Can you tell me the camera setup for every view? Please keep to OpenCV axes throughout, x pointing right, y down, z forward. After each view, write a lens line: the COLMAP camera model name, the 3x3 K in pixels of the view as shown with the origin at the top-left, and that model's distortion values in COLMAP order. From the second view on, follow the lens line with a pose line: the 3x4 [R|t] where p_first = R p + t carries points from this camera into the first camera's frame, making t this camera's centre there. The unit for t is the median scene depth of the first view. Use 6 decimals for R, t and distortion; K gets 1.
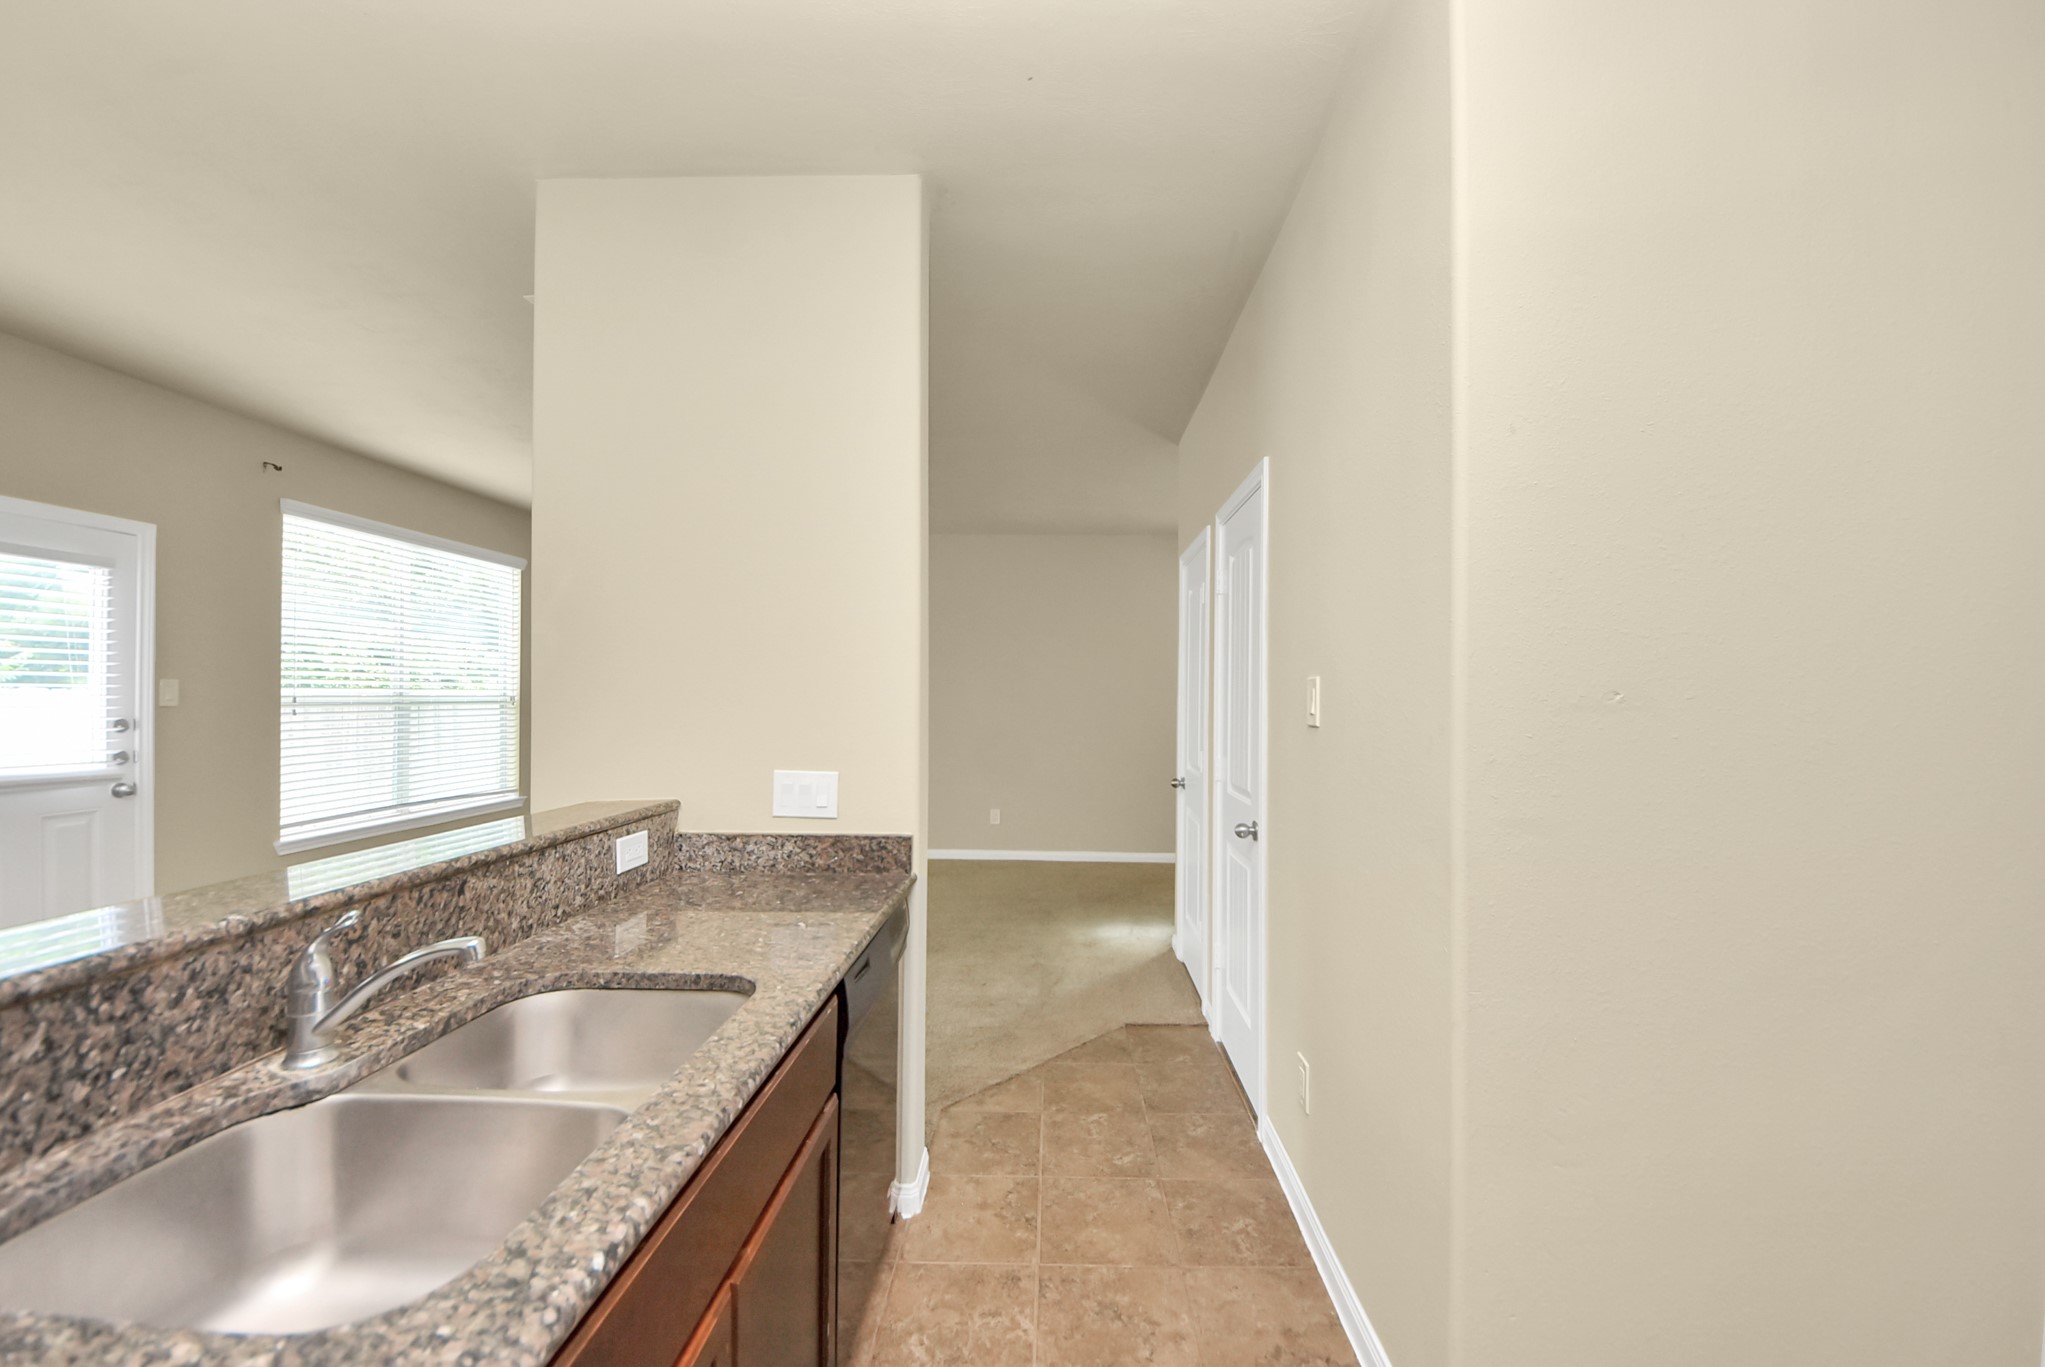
lens RADIAL K [[768.1, 0, 1026.4], [0, 768.1, 689.3], [0, 0, 1]] dist [0.001760, -0.000178]
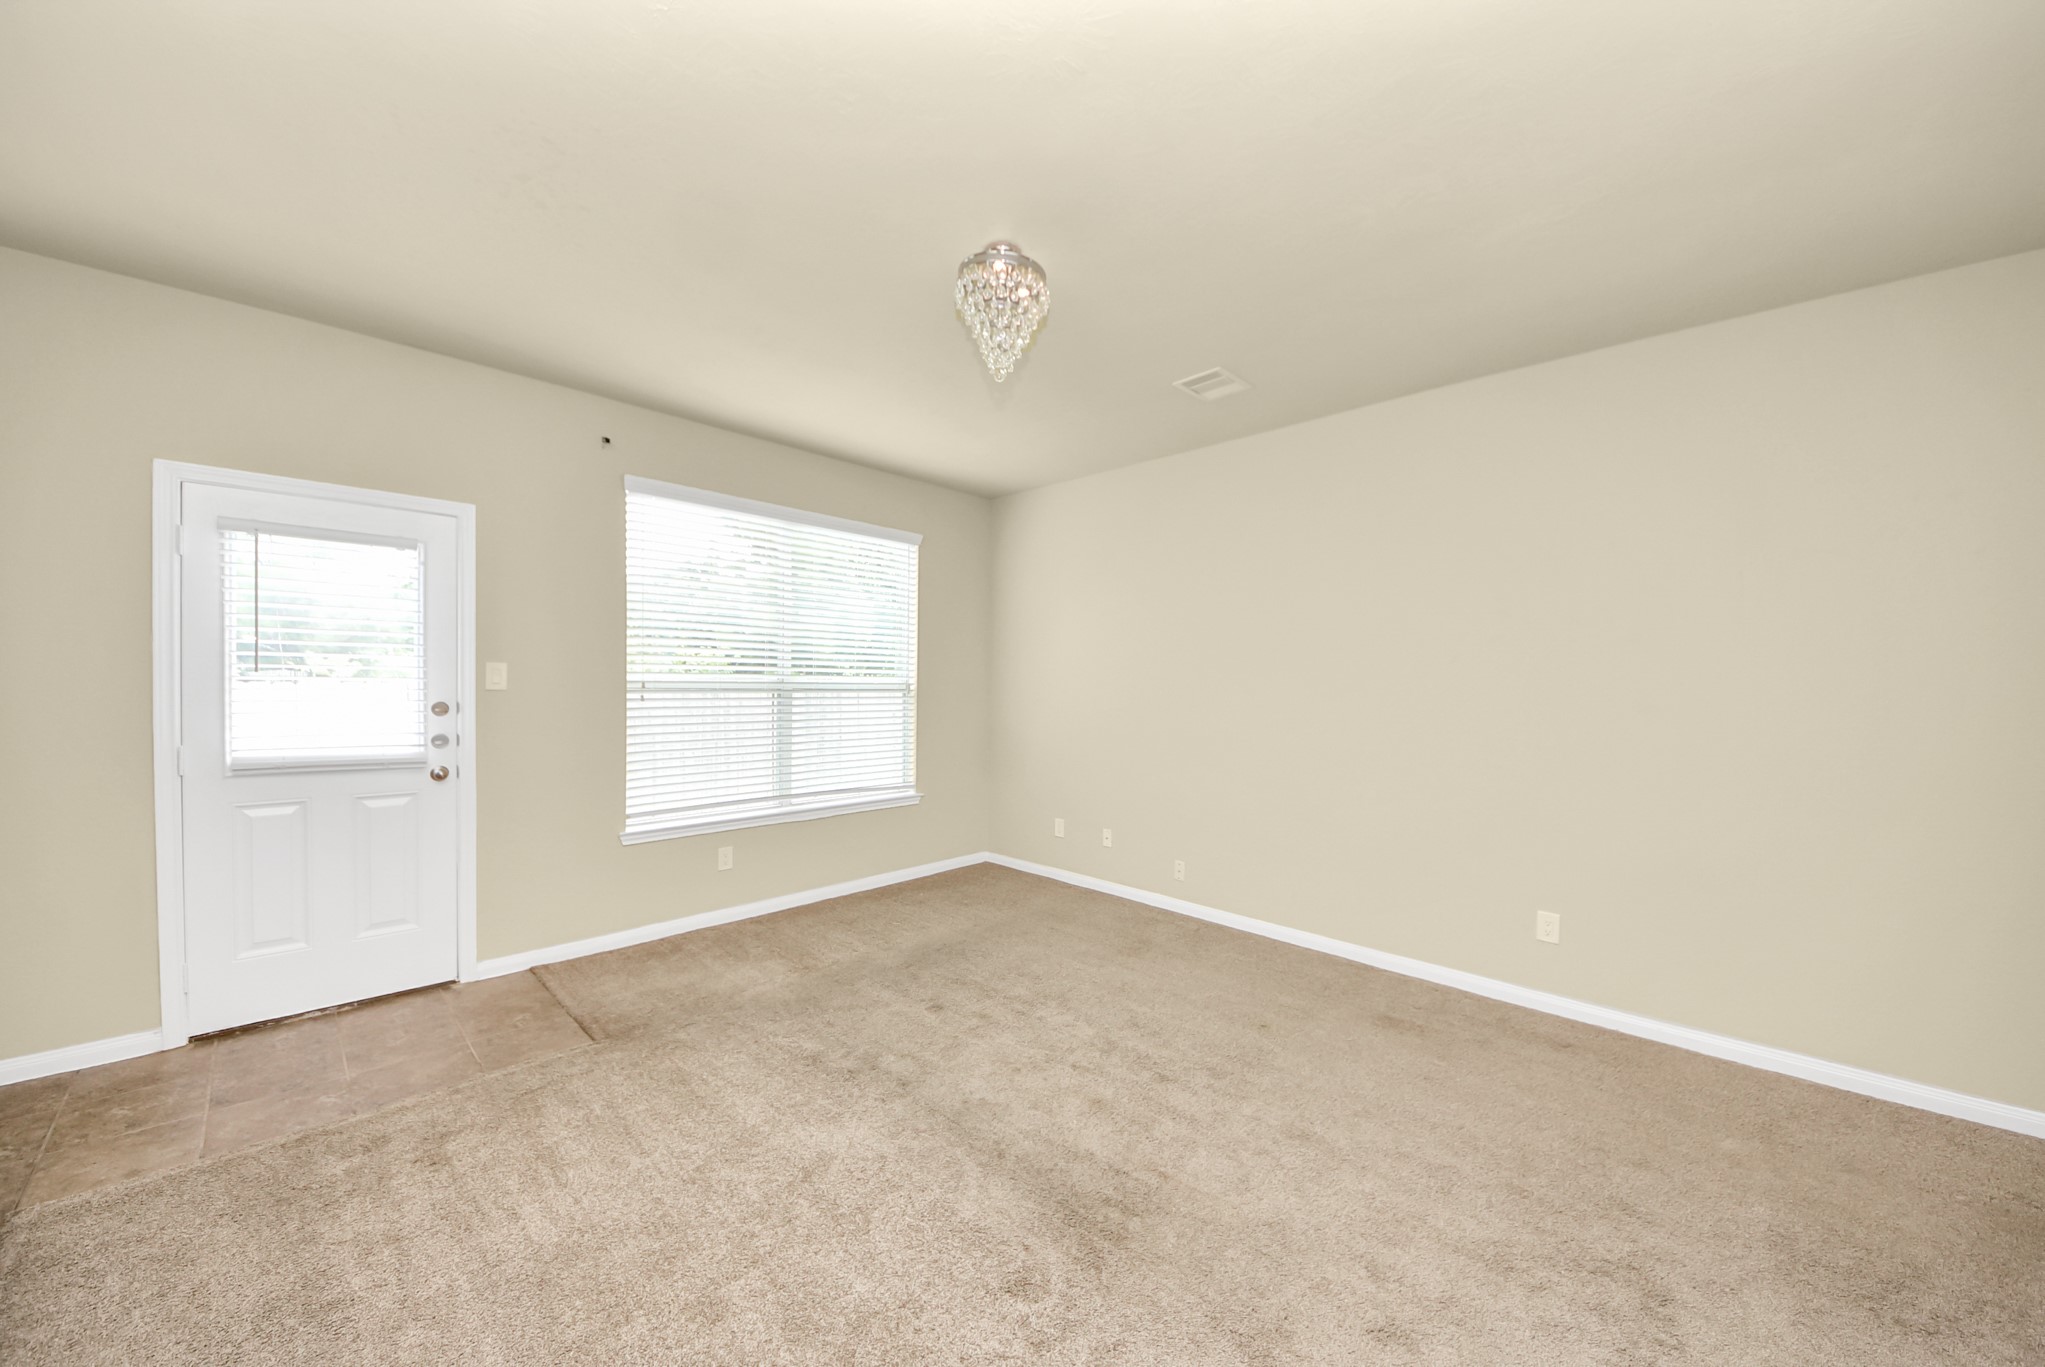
lens RADIAL K [[768.1, 0, 1006.6], [0, 768.1, 688.0], [0, 0, 1]] dist [0.001760, -0.000178]
pose [[0.764669, 0.010485, -0.644338, 0.018302], [-0.005168, 0.999935, 0.010137, 0.005459], [0.644403, -0.004422, 0.764673, 0.569614]]
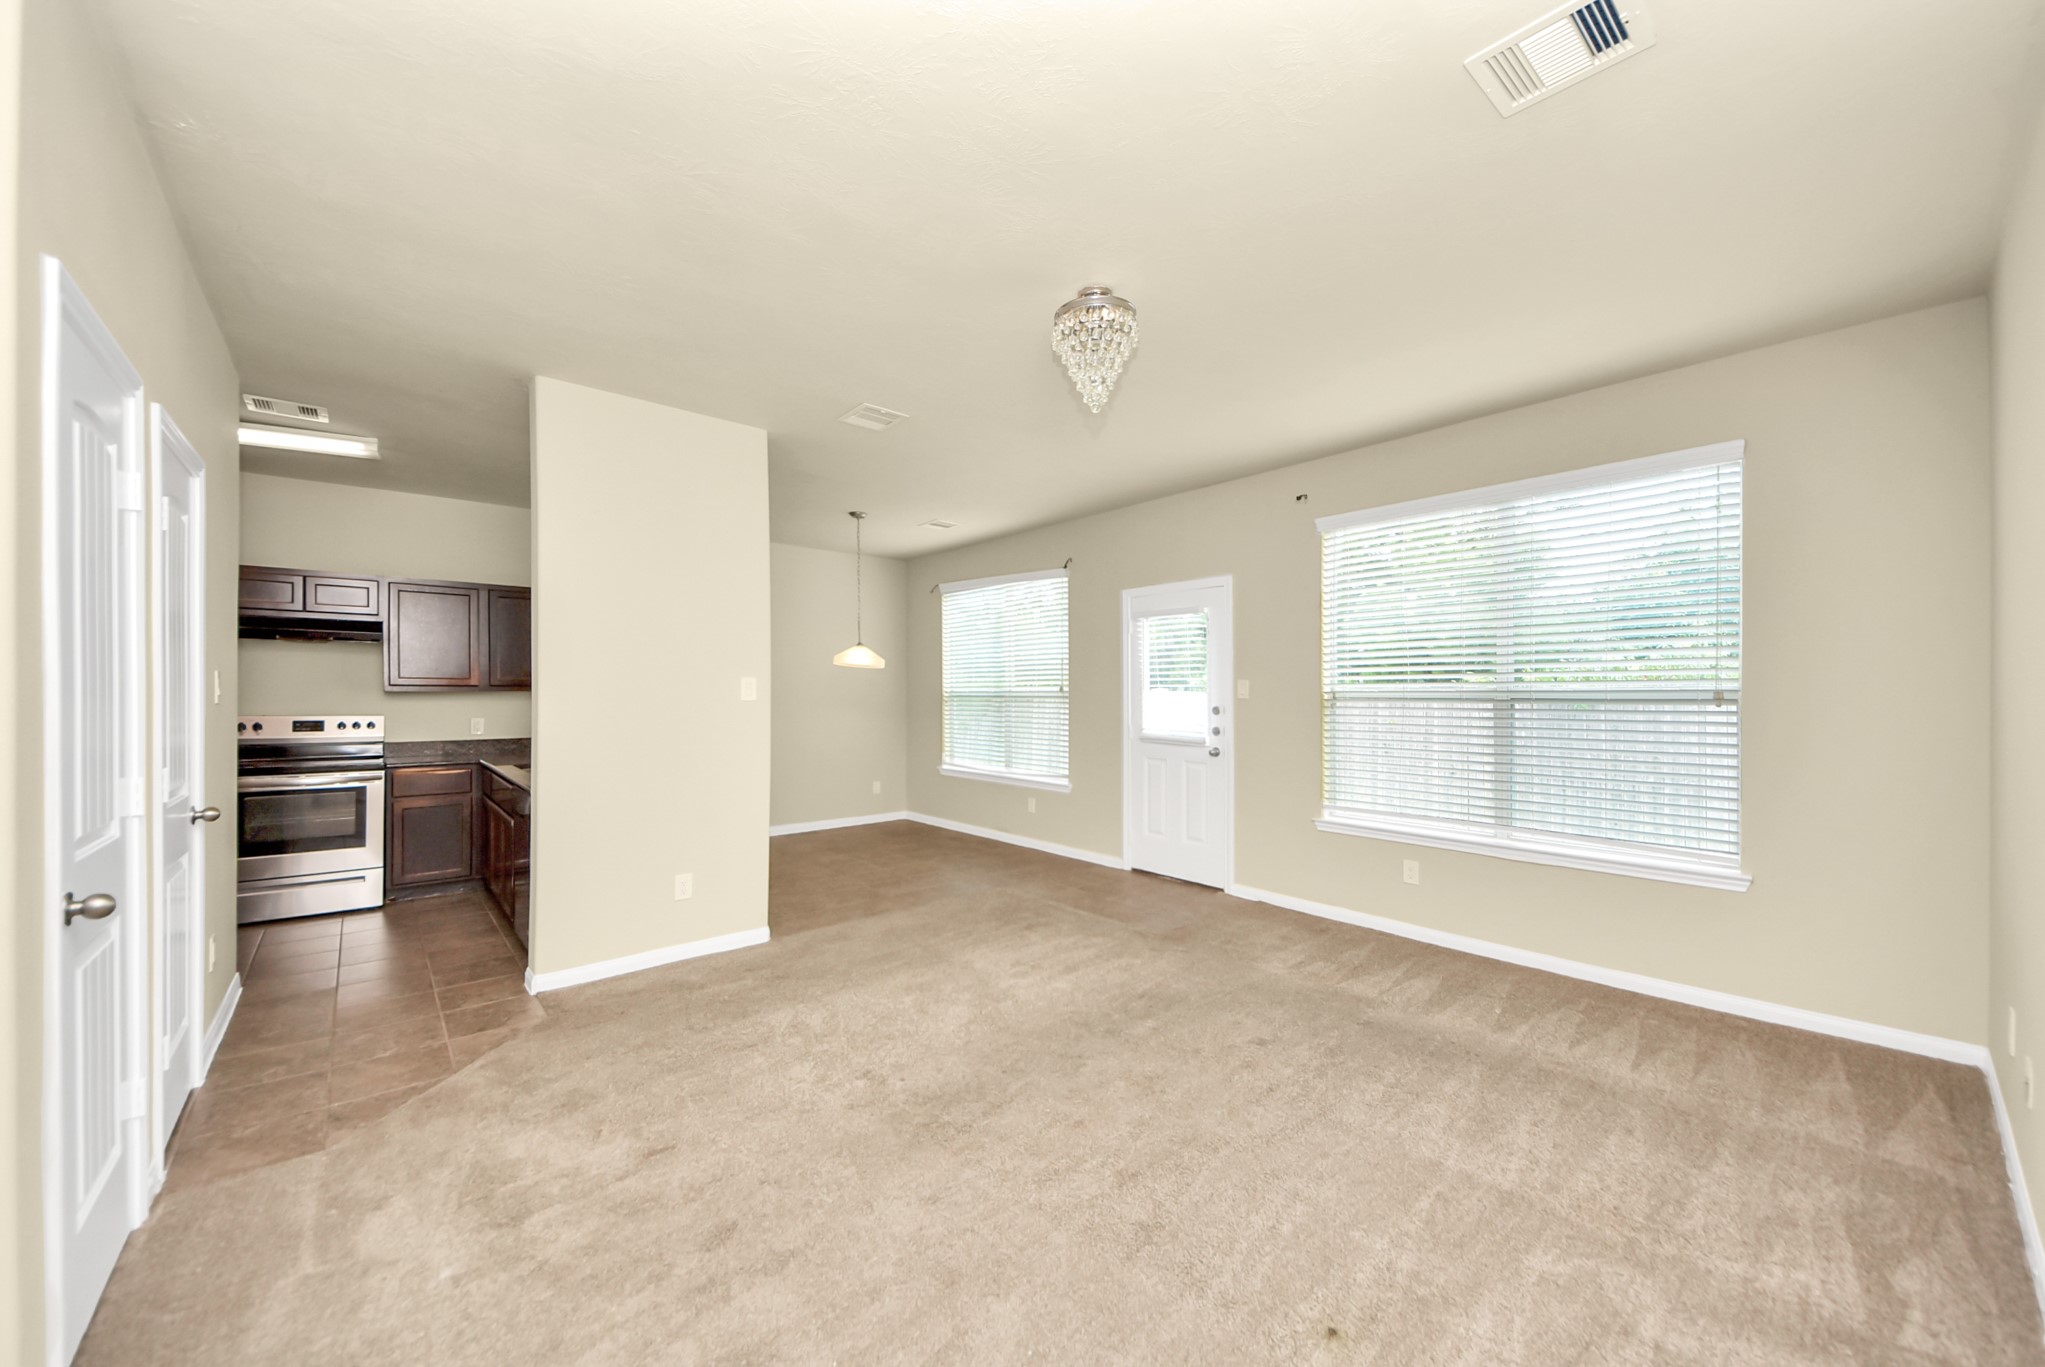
lens RADIAL K [[768.1, 0, 1052.5], [0, 768.1, 691.7], [0, 0, 1]] dist [0.001760, -0.000178]
pose [[-0.714253, 0.004195, -0.699875, 0.109468], [0.009044, 0.999954, -0.003236, 0.008970], [0.699829, -0.008641, -0.714258, 1.498973]]
